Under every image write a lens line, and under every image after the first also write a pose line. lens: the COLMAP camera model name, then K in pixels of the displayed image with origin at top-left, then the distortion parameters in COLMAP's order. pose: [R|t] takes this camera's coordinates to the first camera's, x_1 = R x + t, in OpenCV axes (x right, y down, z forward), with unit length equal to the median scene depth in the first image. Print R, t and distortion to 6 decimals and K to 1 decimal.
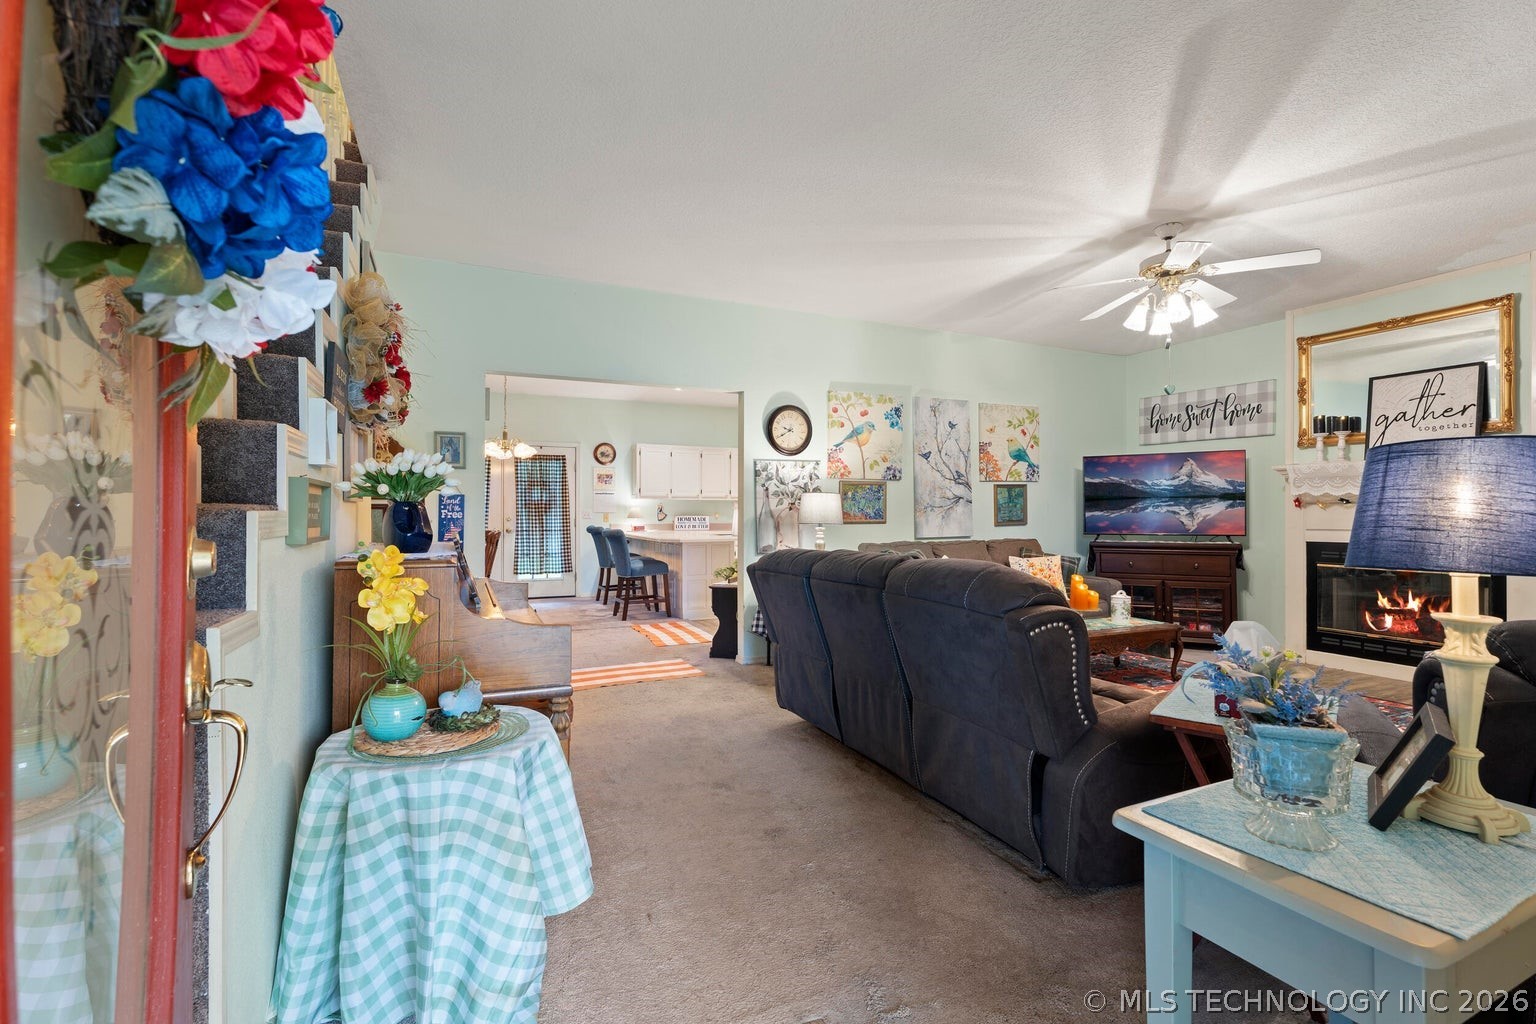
lens RADIAL K [[684.9, 0, 763.8], [0, 684.9, 511.8], [0, 0, 1]] dist [0.003983, -0.001337]
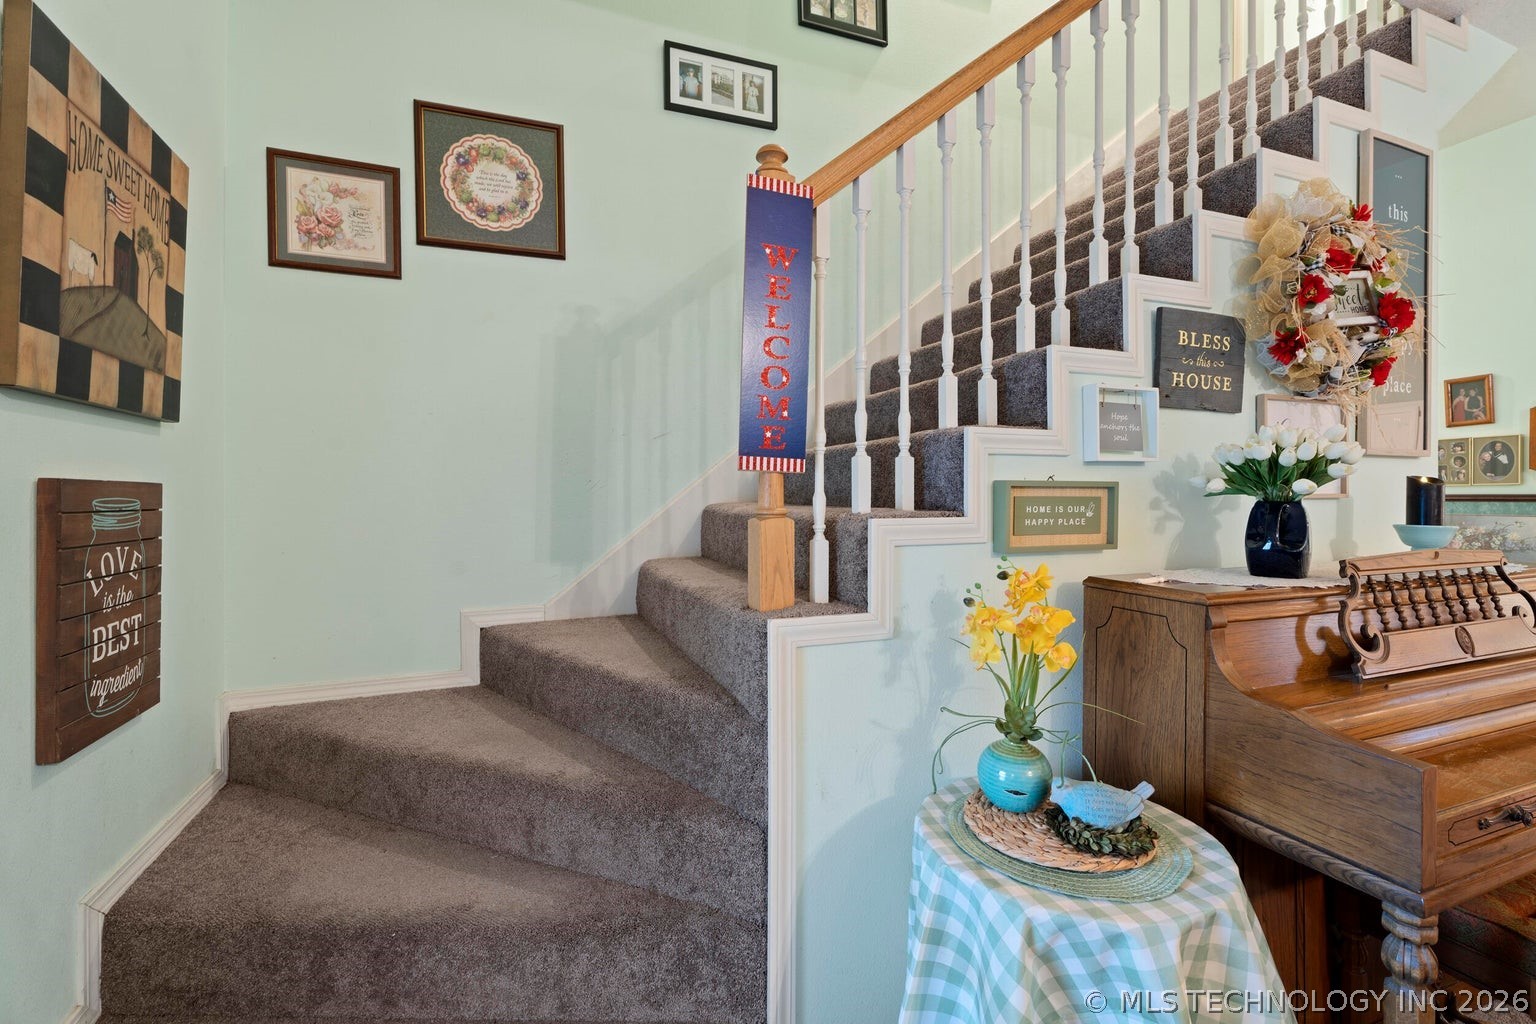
lens RADIAL K [[684.9, 0, 782.2], [0, 684.9, 486.4], [0, 0, 1]] dist [0.003983, -0.001337]
pose [[-0.029674, -0.014810, -0.999450, 0.073070], [0.002157, 0.999887, -0.014880, -0.008160], [0.999557, -0.002597, -0.029639, 0.202128]]
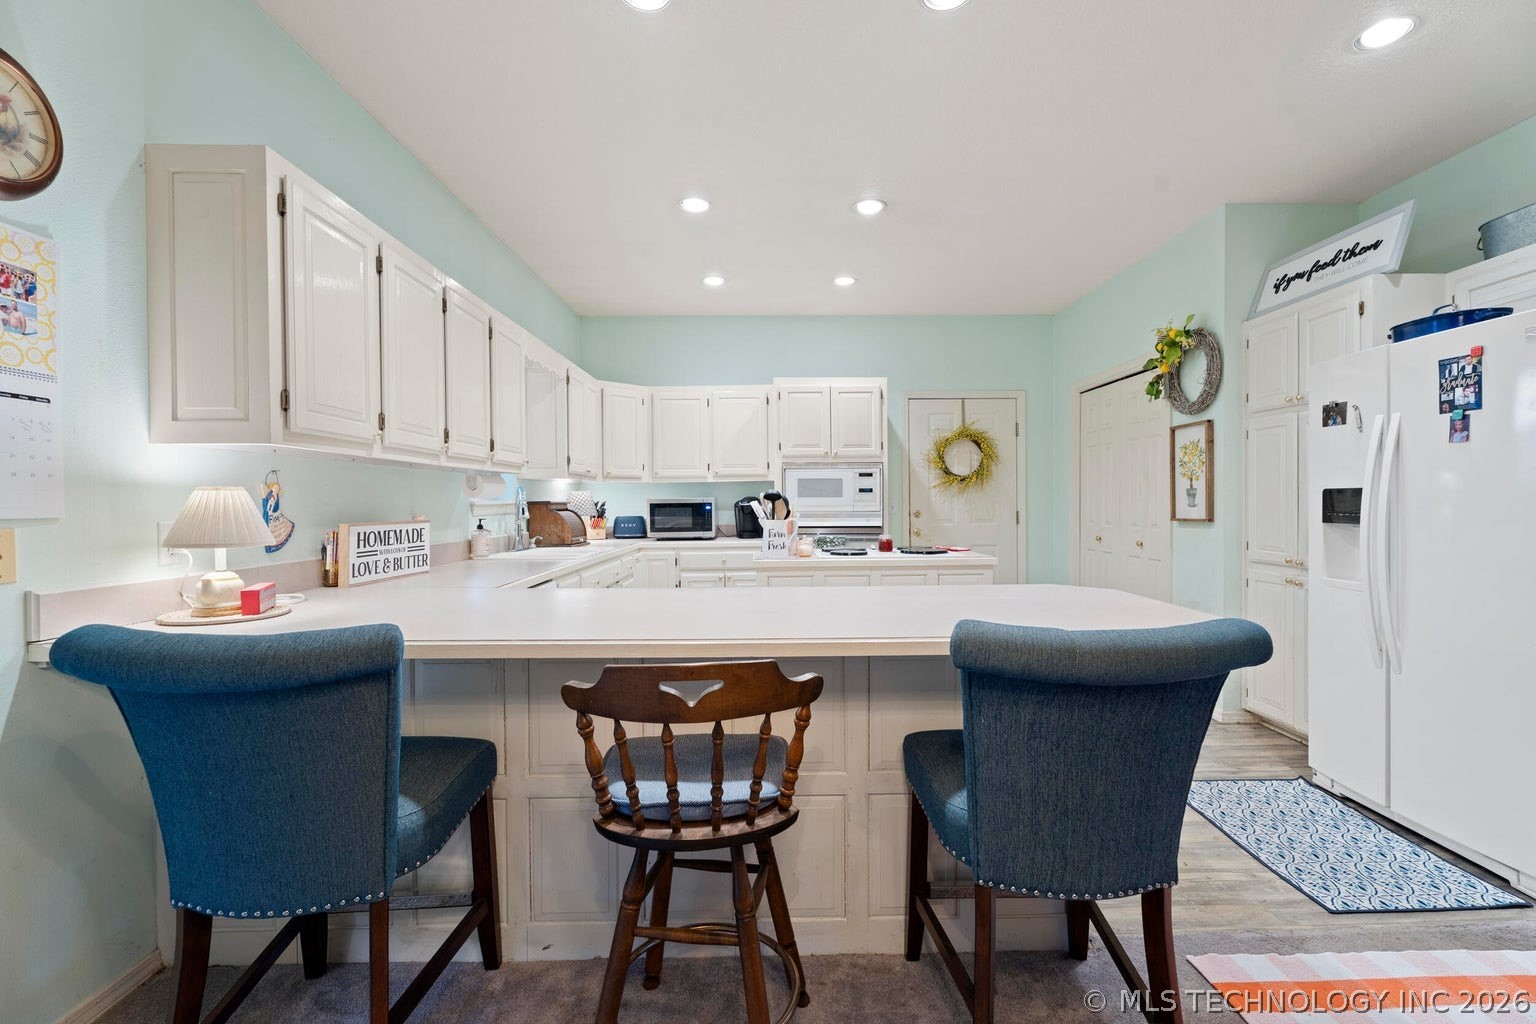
lens RADIAL K [[684.9, 0, 777.5], [0, 684.9, 508.2], [0, 0, 1]] dist [0.003983, -0.001337]
pose [[0.395168, -0.011745, 0.918534, -0.493811], [0.005440, 0.999931, 0.010446, -0.003880], [-0.918593, 0.000869, 0.395205, 1.302456]]
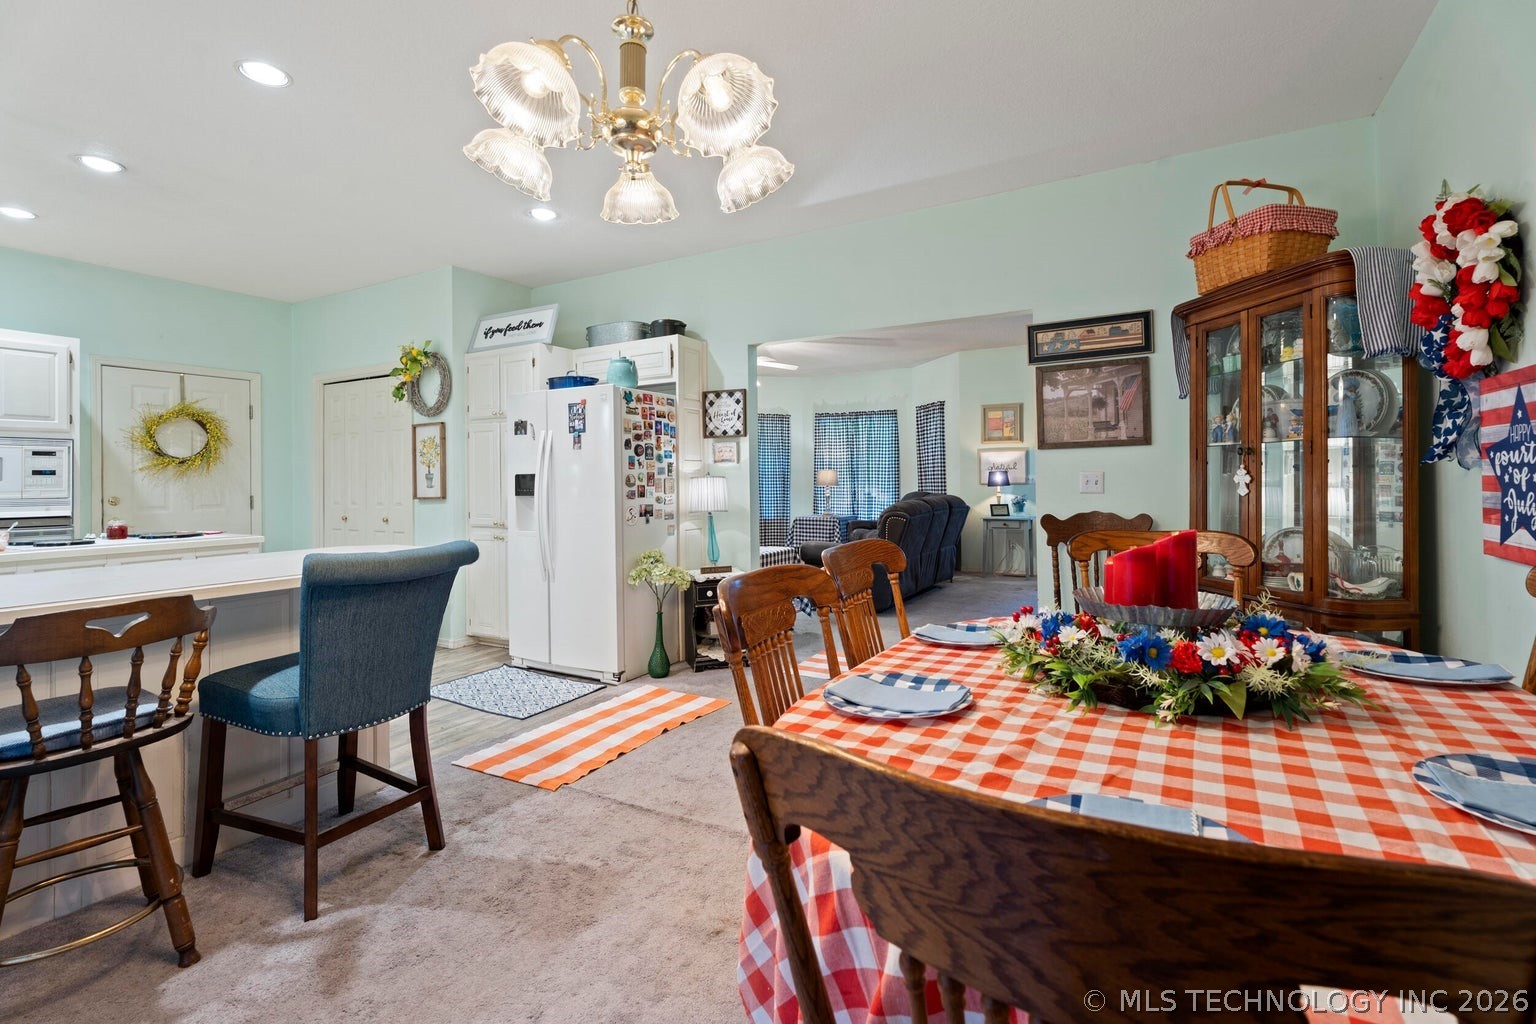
lens RADIAL K [[684.9, 0, 780.9], [0, 684.9, 475.2], [0, 0, 1]] dist [0.003983, -0.001337]
pose [[-0.600467, 0.012878, 0.799546, -0.676919], [0.011068, 0.999908, -0.007793, -0.000015], [-0.799573, 0.004170, -0.600554, 1.359819]]
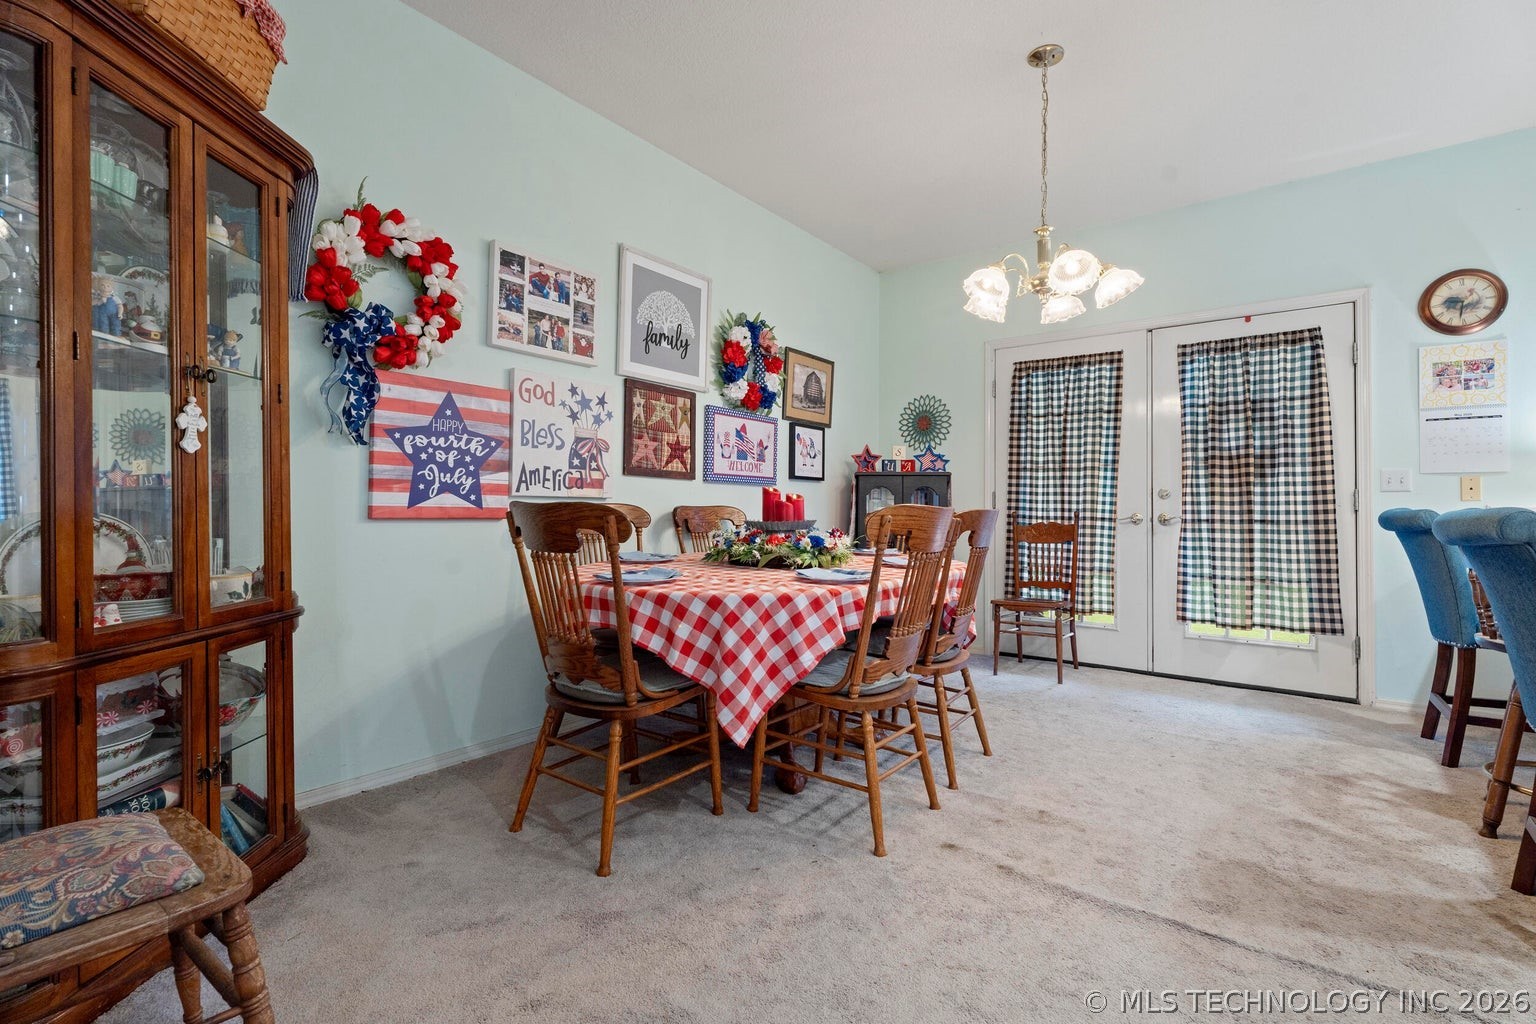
lens RADIAL K [[684.9, 0, 785.2], [0, 684.9, 500.7], [0, 0, 1]] dist [0.003983, -0.001337]
pose [[0.483126, -0.007268, -0.875521, -0.157725], [-0.004293, 0.999934, -0.010670, 0.032721], [0.875540, 0.008913, 0.483063, 0.890537]]
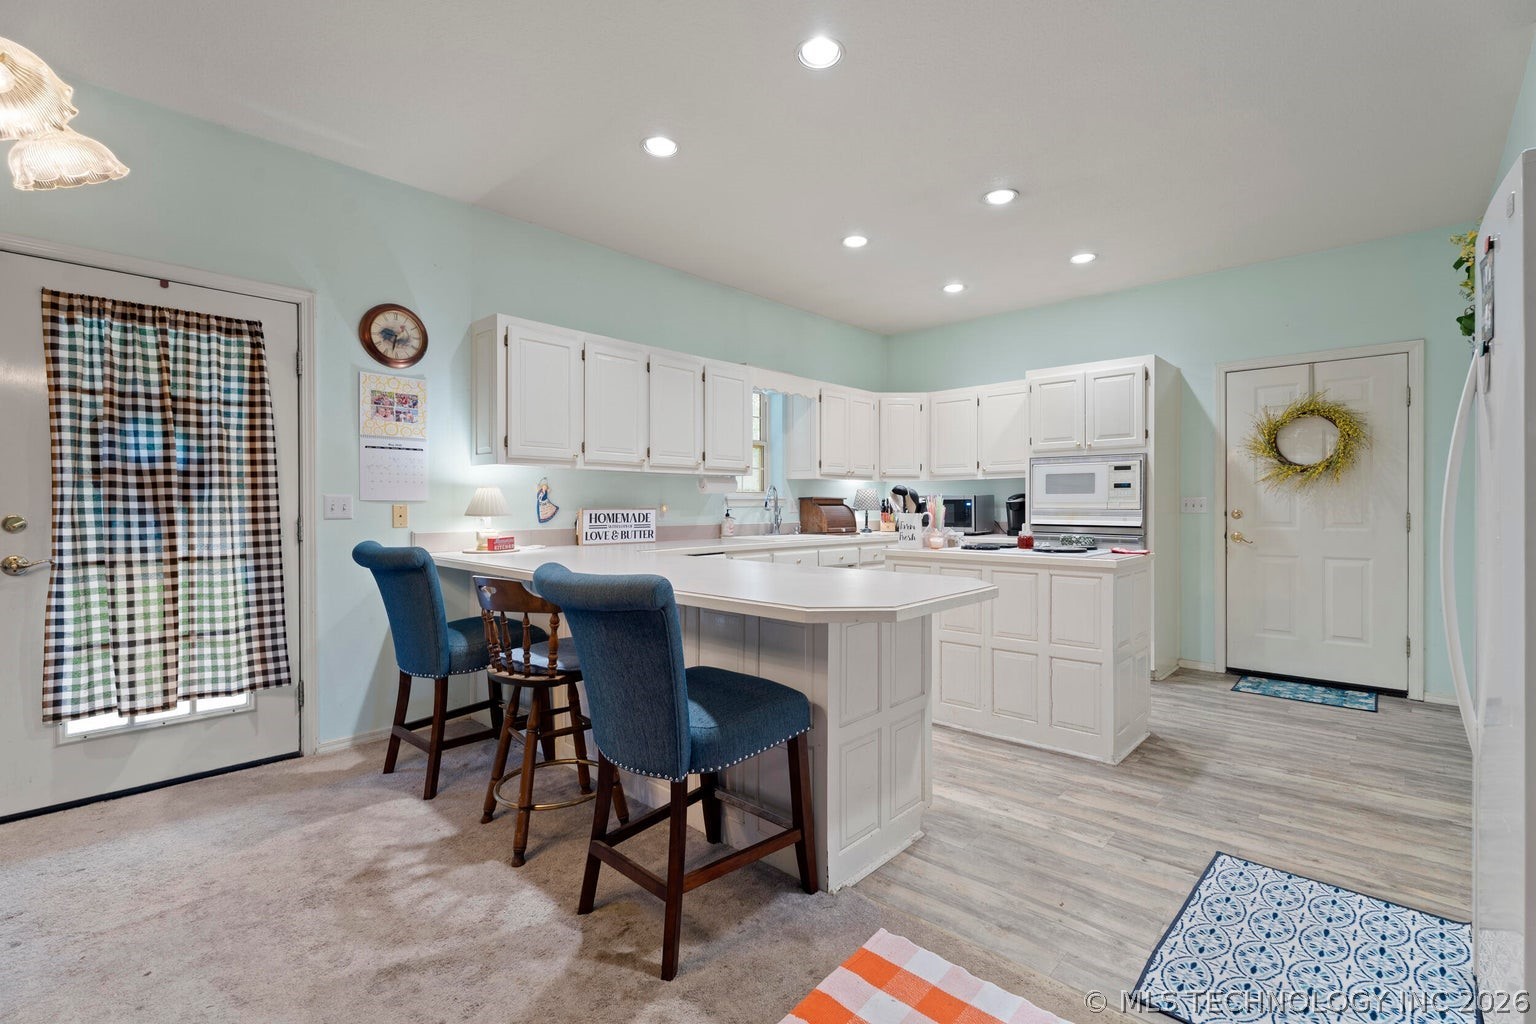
lens RADIAL K [[684.9, 0, 770.8], [0, 684.9, 508.9], [0, 0, 1]] dist [0.003983, -0.001337]
pose [[0.921802, -0.003212, 0.387647, -0.314176], [-0.000254, 0.999960, 0.008888, 0.002716], [-0.387660, -0.008291, 0.921765, 0.986468]]
